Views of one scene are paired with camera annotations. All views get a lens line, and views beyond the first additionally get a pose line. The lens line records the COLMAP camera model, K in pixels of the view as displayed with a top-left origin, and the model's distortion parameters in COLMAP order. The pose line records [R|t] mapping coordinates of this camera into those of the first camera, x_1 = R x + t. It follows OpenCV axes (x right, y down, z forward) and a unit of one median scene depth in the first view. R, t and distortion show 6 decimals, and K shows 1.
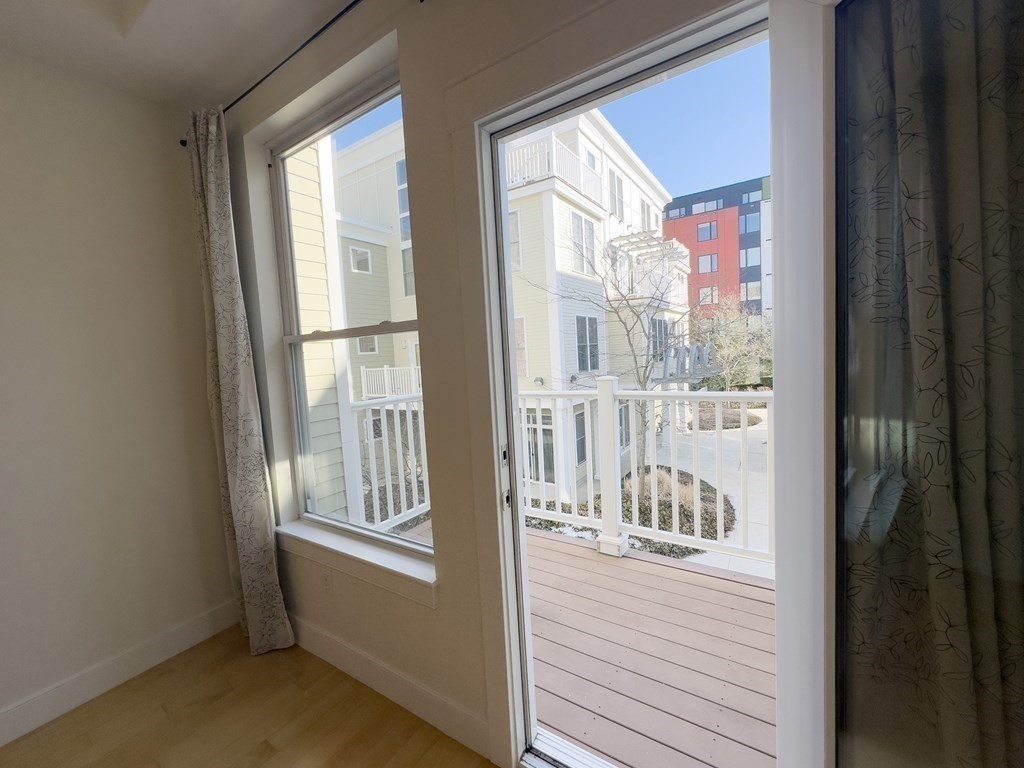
lens RADIAL K [[415.6, 0, 512.0], [0, 415.6, 384.0], [0, 0, 1]] dist [0.092098, -0.000003]
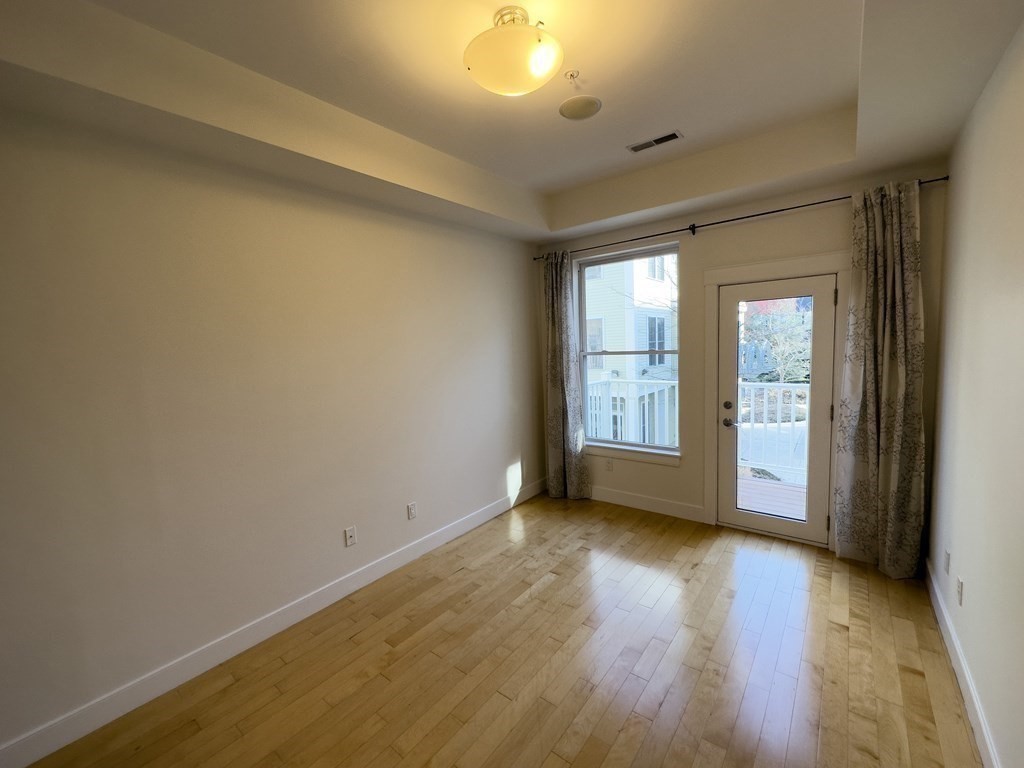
lens RADIAL K [[415.8, 0, 512.0], [0, 415.8, 384.0], [0, 0, 1]] dist [0.000945, -0.000009]
pose [[0.994973, 0.020535, -0.098020, -0.103213], [-0.018492, 0.999593, 0.021702, 0.000906], [0.098426, -0.019781, 0.994948, -0.161013]]
